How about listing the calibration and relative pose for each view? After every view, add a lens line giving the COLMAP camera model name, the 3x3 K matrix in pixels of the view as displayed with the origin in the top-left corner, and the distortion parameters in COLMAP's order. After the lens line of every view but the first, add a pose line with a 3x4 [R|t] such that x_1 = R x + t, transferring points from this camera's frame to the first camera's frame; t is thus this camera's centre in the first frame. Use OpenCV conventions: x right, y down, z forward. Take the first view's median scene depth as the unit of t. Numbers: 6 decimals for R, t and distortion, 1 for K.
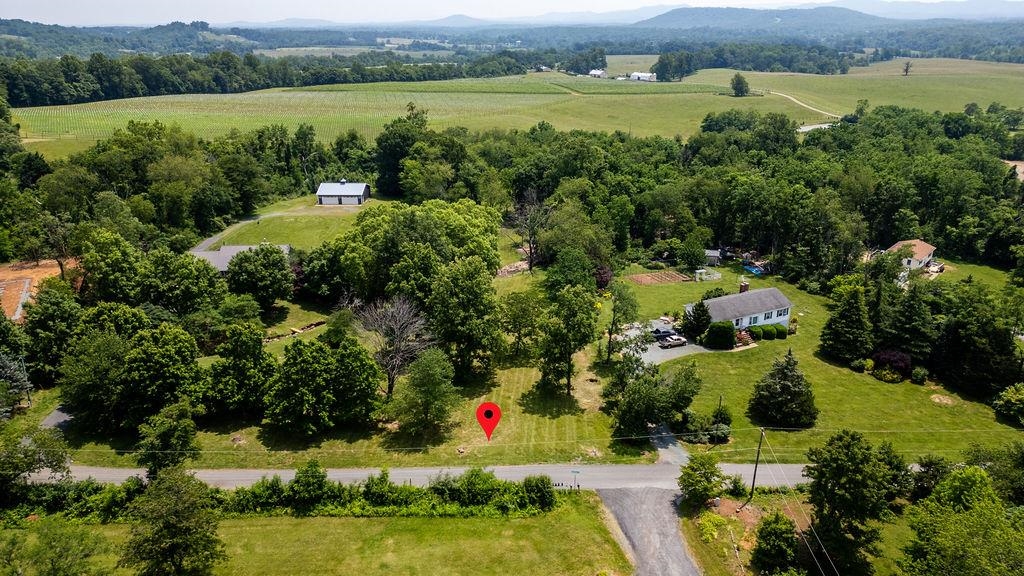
lens RADIAL K [[716.3, 0, 511.3], [0, 716.3, 288.4], [0, 0, 1]] dist [0.072215, -0.068924]
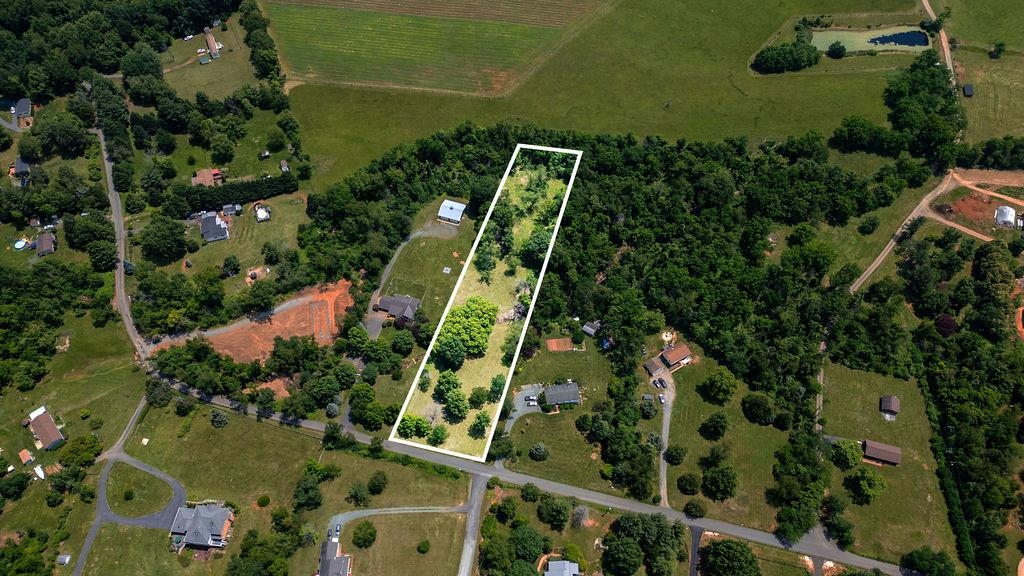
lens RADIAL K [[716.3, 0, 515.0], [0, 716.3, 284.4], [0, 0, 1]] dist [0.072215, -0.068924]
pose [[0.958370, 0.242327, -0.151012, 0.356852], [-0.099901, 0.780035, 0.617710, -1.567618], [0.267482, -0.576908, 0.771771, -0.747001]]
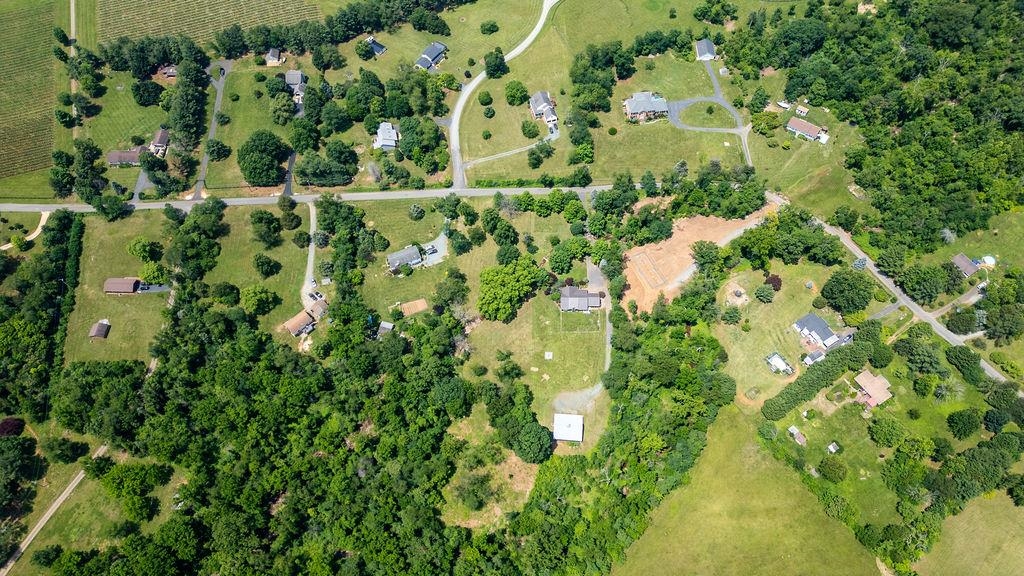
lens RADIAL K [[716.3, 0, 509.7], [0, 716.3, 286.9], [0, 0, 1]] dist [0.072215, -0.068924]
pose [[-0.998483, -0.027102, 0.047919, -0.225234], [0.042900, 0.162453, 0.985783, -2.308725], [-0.034502, 0.986344, -0.161044, 1.249631]]
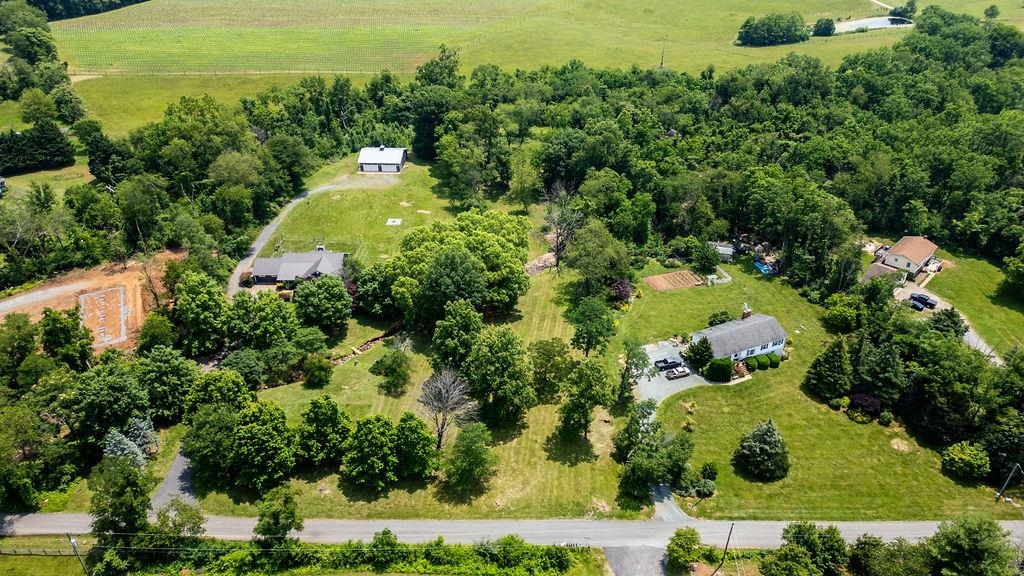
lens RADIAL K [[716.3, 0, 510.5], [0, 716.3, 288.9], [0, 0, 1]] dist [0.072215, -0.068924]
pose [[0.999149, 0.014740, -0.038532, -0.002162], [-0.006191, 0.976987, 0.213211, -0.224120], [0.040788, -0.212791, 0.976246, -0.085971]]
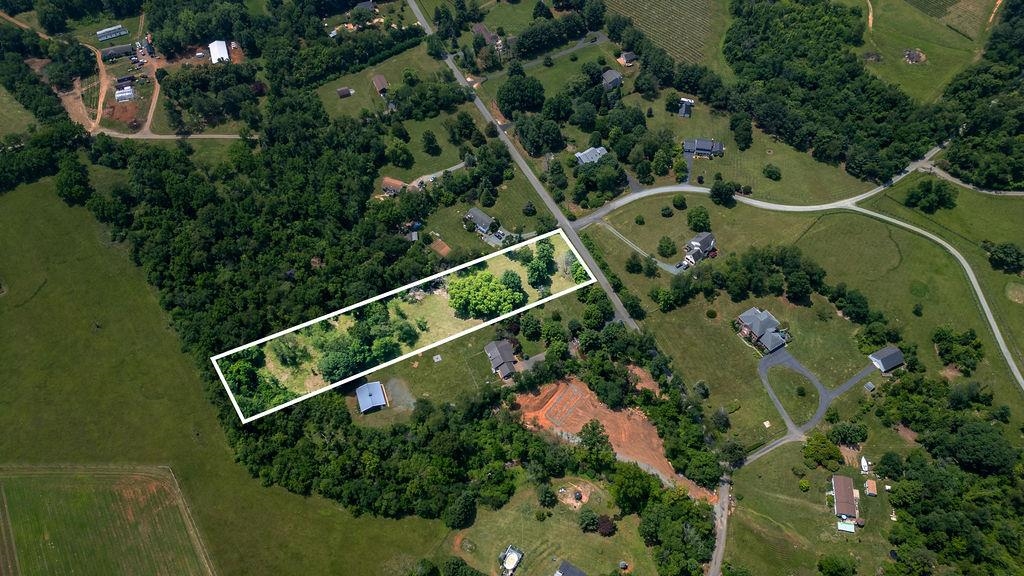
lens RADIAL K [[716.3, 0, 512.1], [0, 716.3, 283.8], [0, 0, 1]] dist [0.072215, -0.068924]
pose [[-0.376775, -0.745917, 0.549225, -1.432772], [0.341221, 0.439463, 0.830928, -2.031445], [-0.861167, 0.500480, 0.088944, 0.560827]]
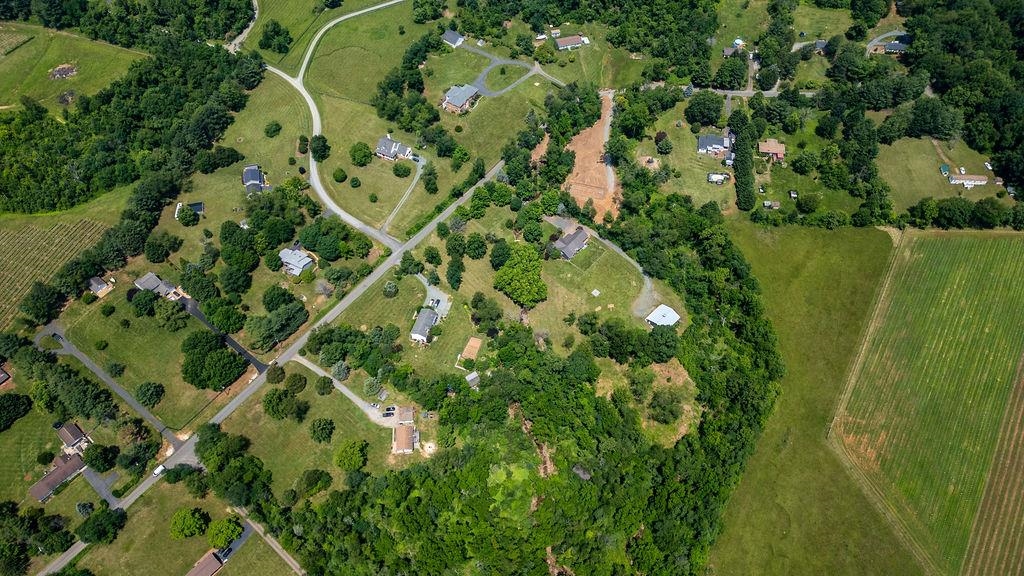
lens RADIAL K [[716.3, 0, 510.5], [0, 716.3, 292.4], [0, 0, 1]] dist [0.072215, -0.068924]
pose [[-0.682553, 0.612475, -0.398744, 0.931873], [-0.243258, 0.324095, 0.914214, -2.249809], [0.689164, 0.720997, -0.072222, 1.072555]]
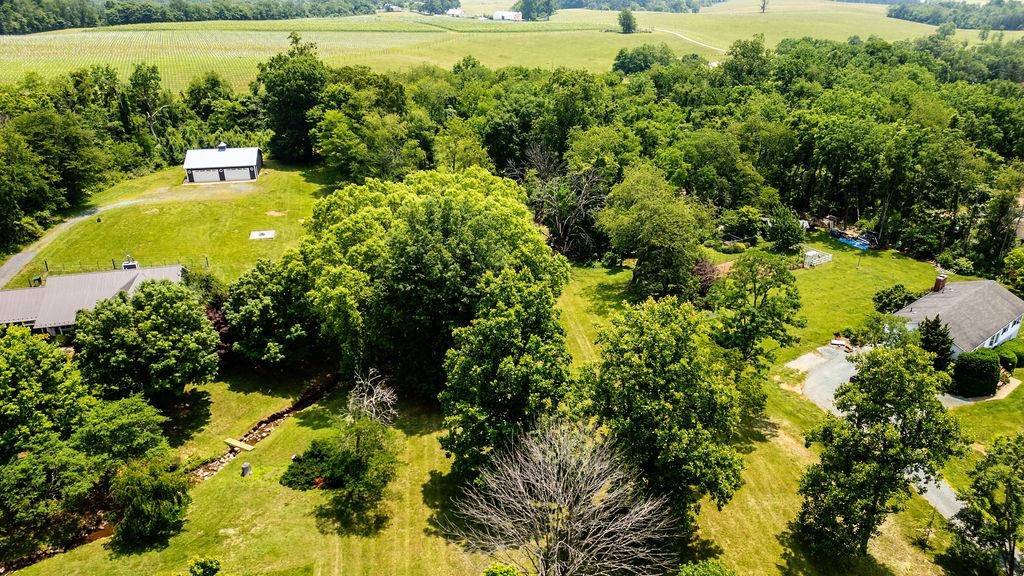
lens RADIAL K [[716.3, 0, 510.3], [0, 716.3, 288.9], [0, 0, 1]] dist [0.072215, -0.068924]
pose [[0.974884, -0.086651, 0.205166, -0.157210], [0.072988, 0.994638, 0.073268, -0.058847], [-0.210414, -0.056453, 0.975981, 0.352217]]
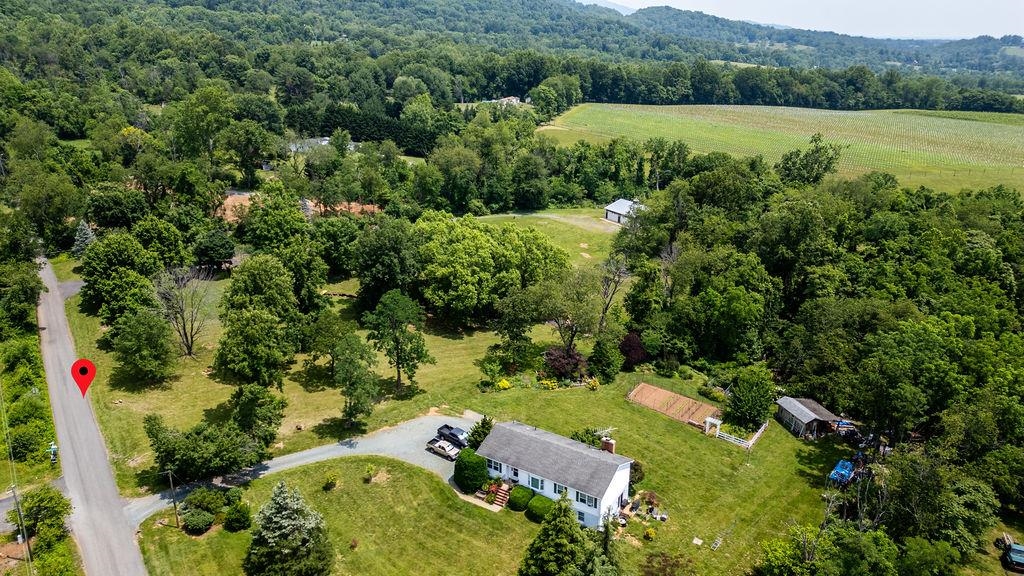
lens RADIAL K [[716.3, 0, 512.8], [0, 716.3, 297.9], [0, 0, 1]] dist [0.072215, -0.068924]
pose [[0.537132, 0.307530, -0.785439, 0.605732], [-0.310327, 0.937907, 0.155006, -0.163257], [0.784338, 0.160484, 0.599215, 0.418694]]
